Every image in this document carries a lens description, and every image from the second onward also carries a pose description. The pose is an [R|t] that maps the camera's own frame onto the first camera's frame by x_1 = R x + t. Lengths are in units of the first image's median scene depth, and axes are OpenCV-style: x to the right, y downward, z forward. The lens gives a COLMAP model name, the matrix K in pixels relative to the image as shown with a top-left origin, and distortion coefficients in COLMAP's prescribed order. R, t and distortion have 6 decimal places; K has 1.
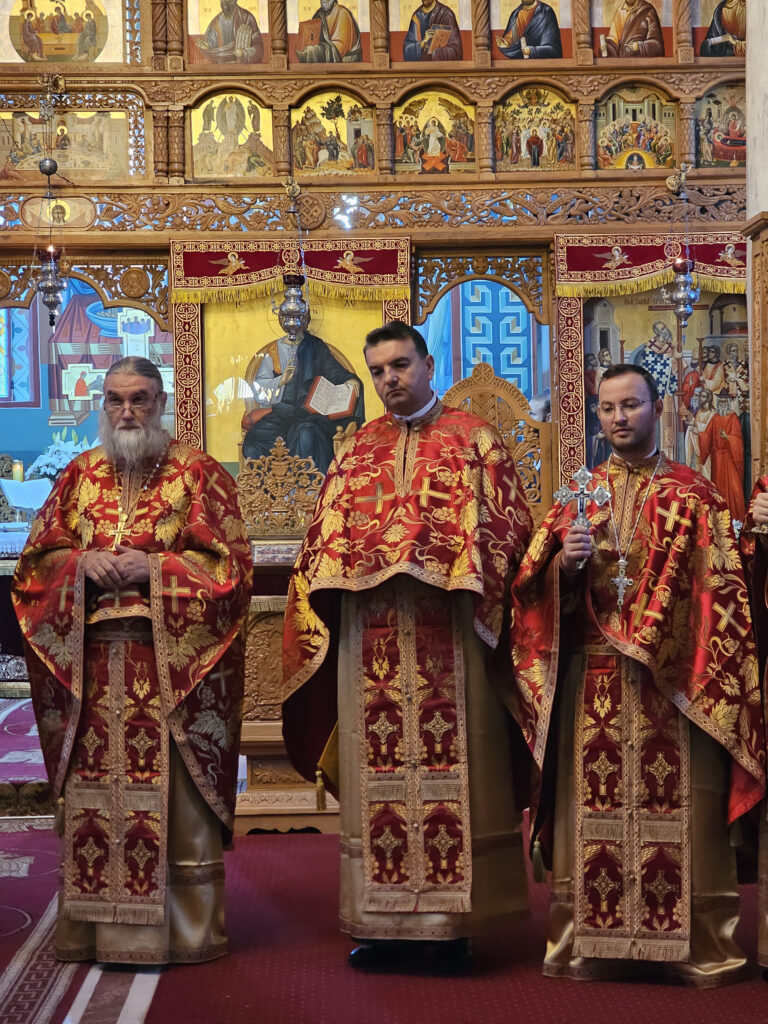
lens RADIAL K [[1984.0, 0, 384.0], [0, 1984.0, 512.0], [0, 0, 1]] dist [0.062683, 0.267488]
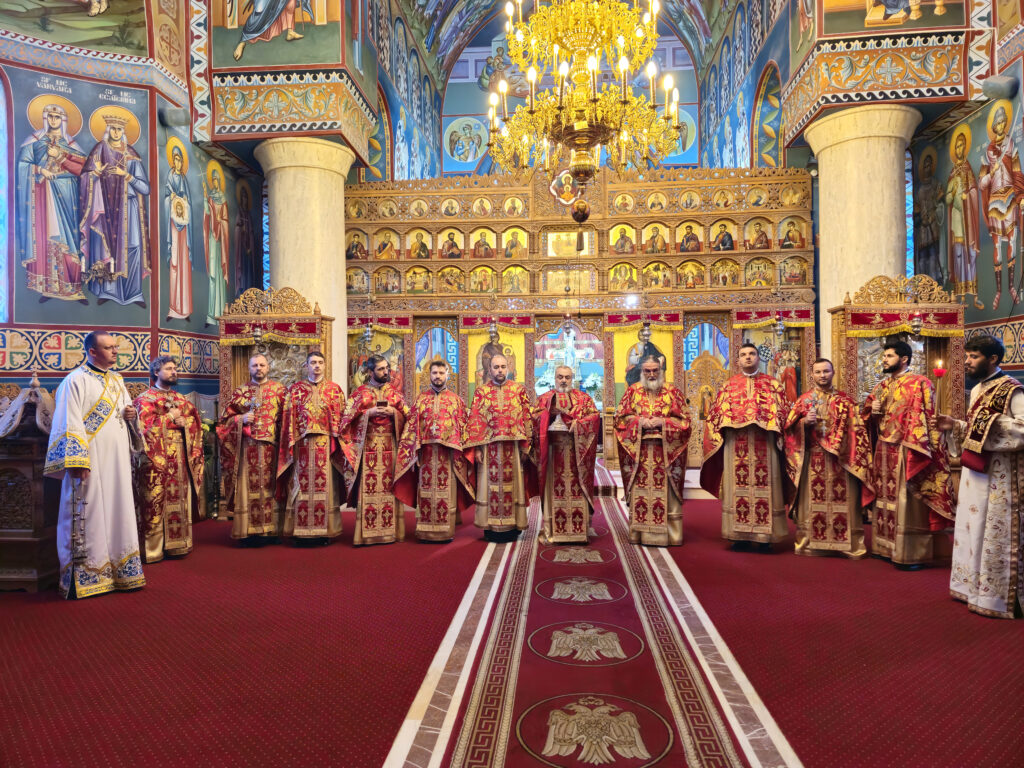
lens RADIAL K [[672.1, 0, 512.0], [0, 672.1, 384.0], [0, 0, 1]] dist [0.063128, -0.061030]
pose [[0.993963, 0.002817, -0.109676, -0.237087], [-0.004000, 0.999936, -0.010568, -0.020225], [0.109640, 0.010943, 0.993911, -0.108619]]
